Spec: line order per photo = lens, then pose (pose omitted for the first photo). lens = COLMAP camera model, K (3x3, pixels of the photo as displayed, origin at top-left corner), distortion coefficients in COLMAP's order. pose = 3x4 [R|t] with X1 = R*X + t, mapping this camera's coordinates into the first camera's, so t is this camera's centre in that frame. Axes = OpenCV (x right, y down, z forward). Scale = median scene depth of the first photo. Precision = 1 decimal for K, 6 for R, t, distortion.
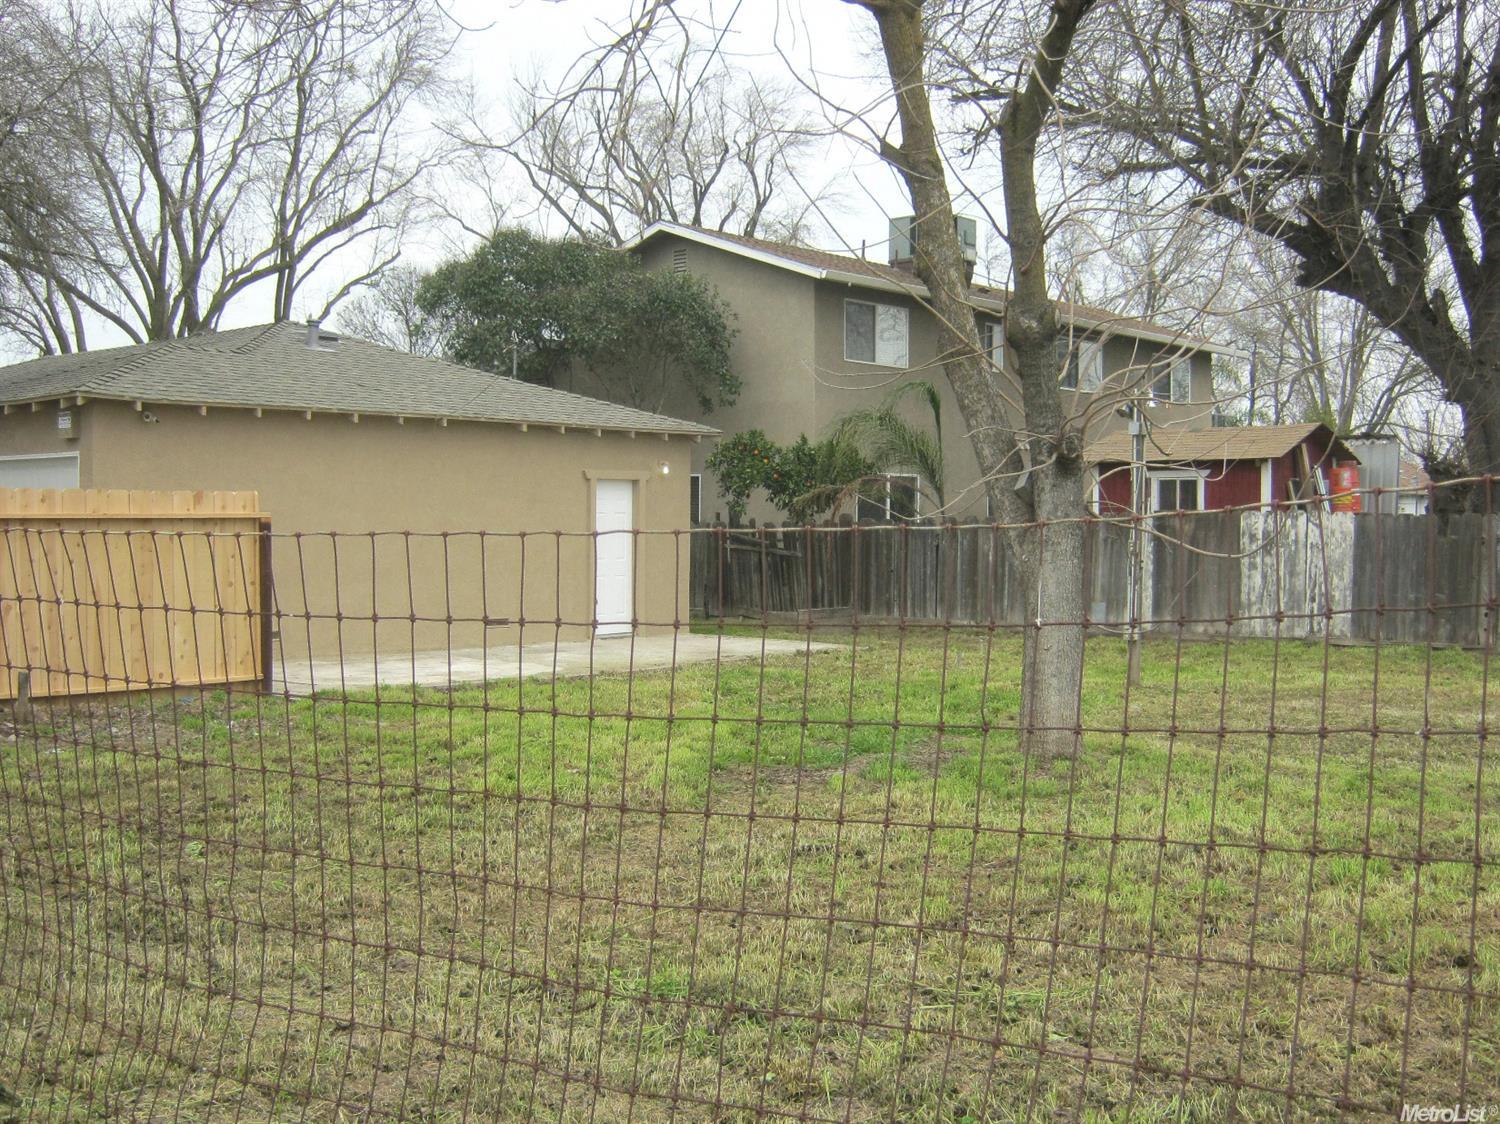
lens RADIAL K [[1646.7, 0, 759.5], [0, 1646.7, 565.0], [0, 0, 1]] dist [-0.090039, -0.013689]
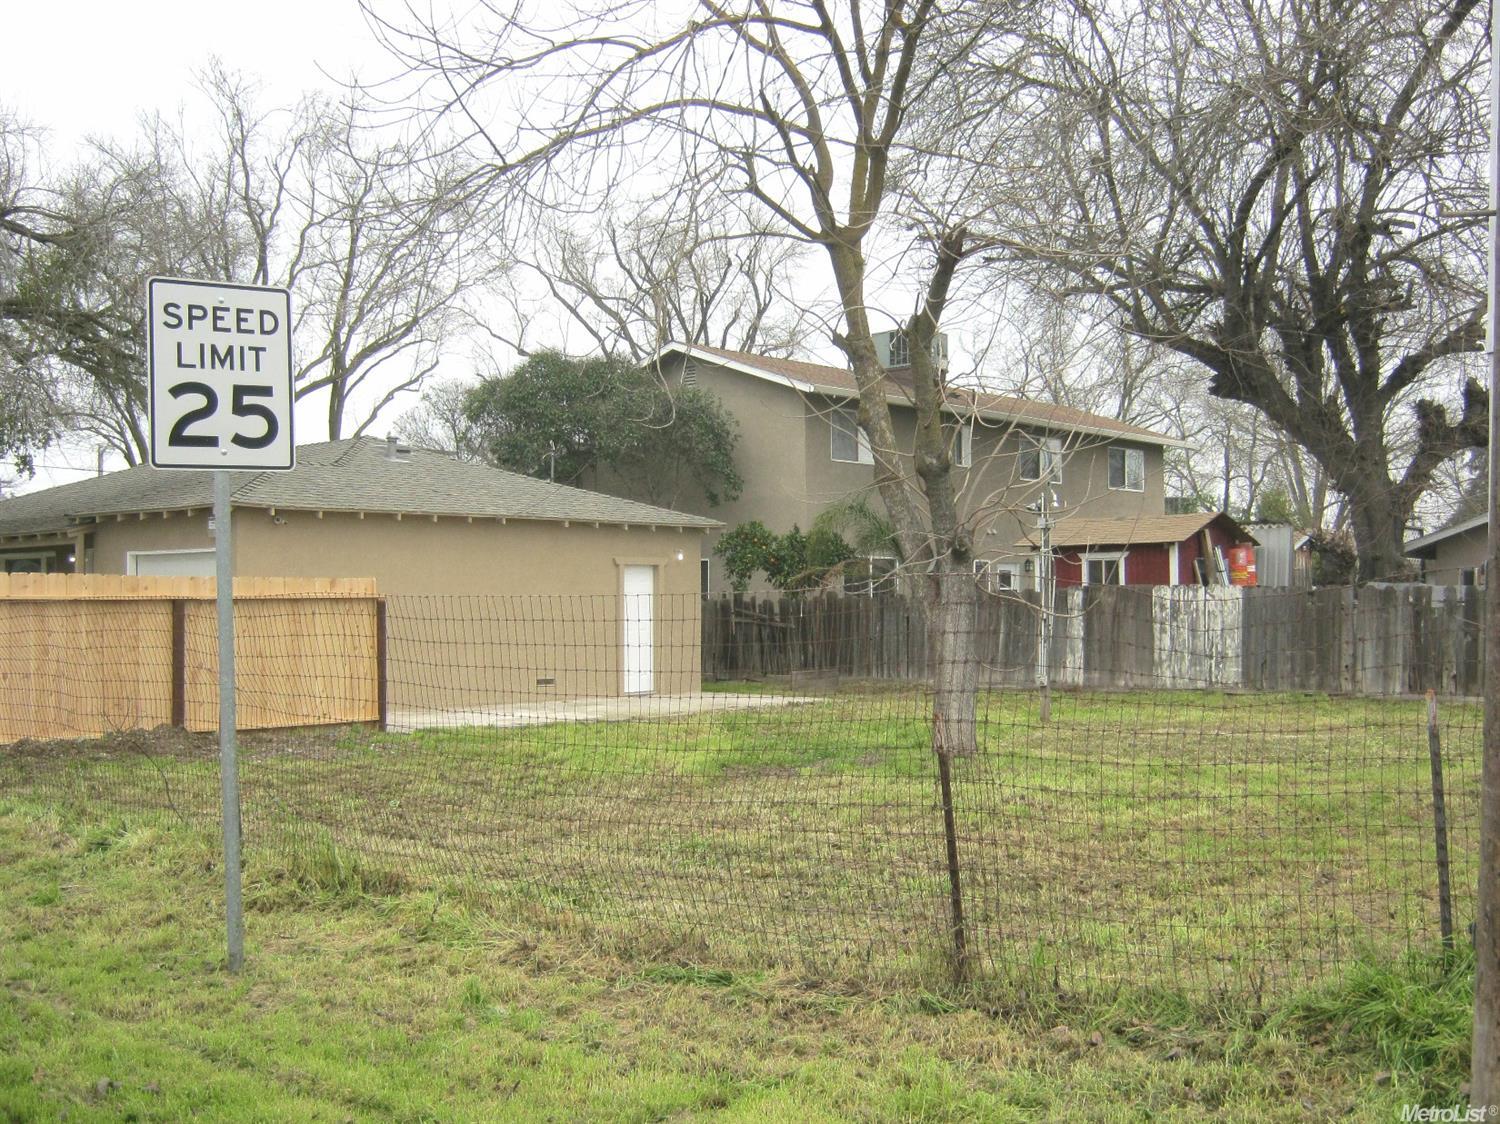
lens RADIAL K [[1646.7, 0, 759.5], [0, 1646.7, 565.0], [0, 0, 1]] dist [-0.090039, -0.013689]
pose [[0.999942, -0.009764, -0.004550, 0.005640], [0.009533, 0.998790, -0.048253, 0.006427], [0.005016, 0.048207, 0.998825, -0.179585]]
